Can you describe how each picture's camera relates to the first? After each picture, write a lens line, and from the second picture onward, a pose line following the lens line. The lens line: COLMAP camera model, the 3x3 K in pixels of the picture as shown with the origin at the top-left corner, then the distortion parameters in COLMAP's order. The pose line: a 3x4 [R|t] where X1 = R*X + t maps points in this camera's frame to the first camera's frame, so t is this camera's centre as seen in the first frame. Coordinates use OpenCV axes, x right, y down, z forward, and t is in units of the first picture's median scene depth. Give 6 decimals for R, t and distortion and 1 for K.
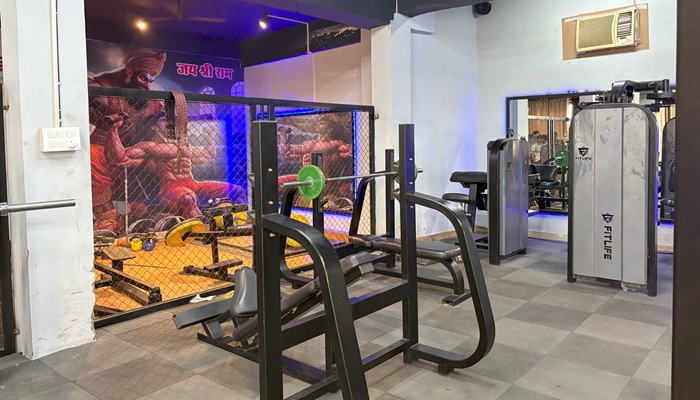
lens RADIAL K [[560.9, 0, 337.6], [0, 560.9, 155.2], [0, 0, 1]] dist [-0.001990, 0.006532]
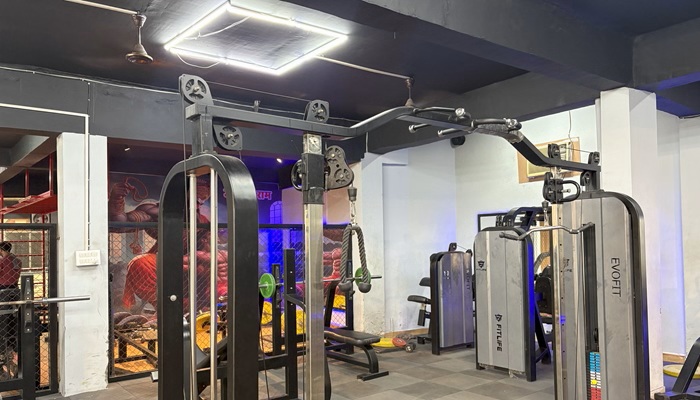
lens RADIAL K [[560.9, 0, 350.2], [0, 560.9, 203.5], [0, 0, 1]] dist [-0.001990, 0.006532]
pose [[0.981010, -0.014145, -0.193443, 0.338437], [-0.003016, 0.996104, -0.088135, -0.026381], [0.193936, 0.087044, 0.977145, -0.268219]]
